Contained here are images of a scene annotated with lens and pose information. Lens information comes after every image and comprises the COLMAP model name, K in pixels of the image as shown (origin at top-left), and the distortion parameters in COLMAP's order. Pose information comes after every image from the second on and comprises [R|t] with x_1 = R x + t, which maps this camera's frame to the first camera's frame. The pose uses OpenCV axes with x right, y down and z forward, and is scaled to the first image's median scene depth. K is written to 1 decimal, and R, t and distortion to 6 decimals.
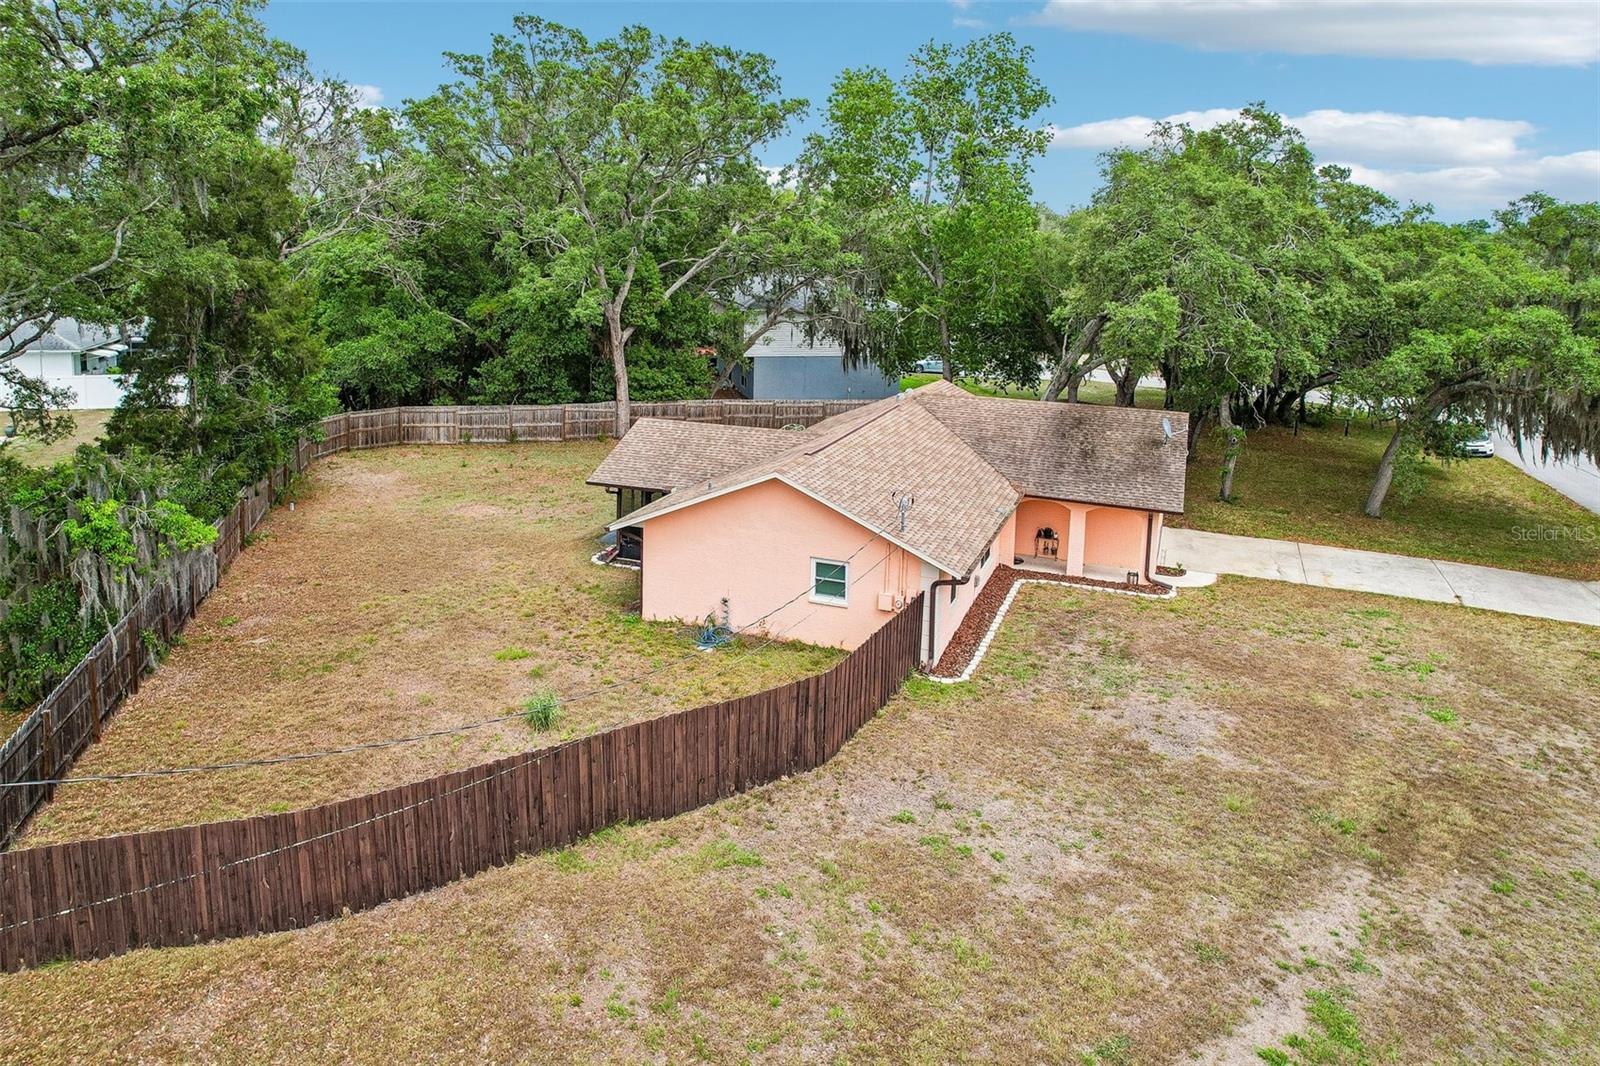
lens RADIAL K [[1063.5, 0, 778.4], [0, 1063.5, 530.8], [0, 0, 1]] dist [0.003481, 0.003303]
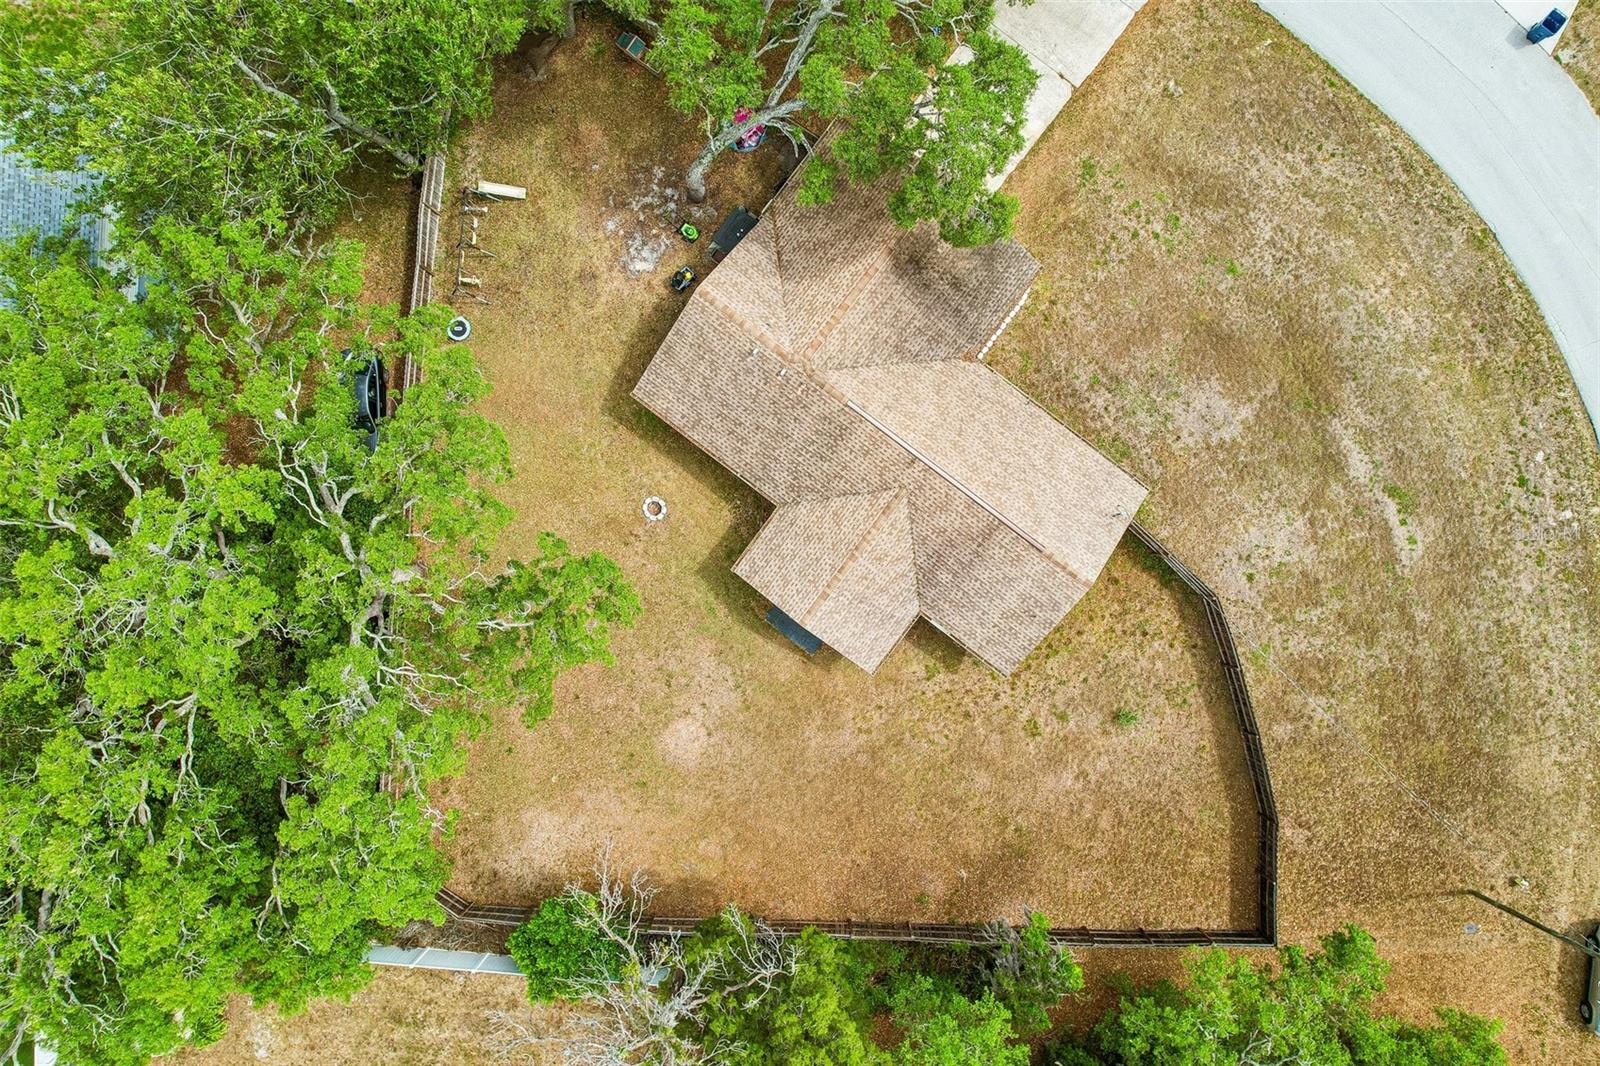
lens RADIAL K [[1049.1, 0, 802.5], [0, 1049.1, 553.7], [0, 0, 1]] dist [-0.072767, 0.063006]
pose [[0.277919, -0.960156, -0.029348, -0.033260], [0.259501, 0.045627, 0.964664, -1.829561], [-0.924889, -0.275714, 0.261842, 1.093599]]
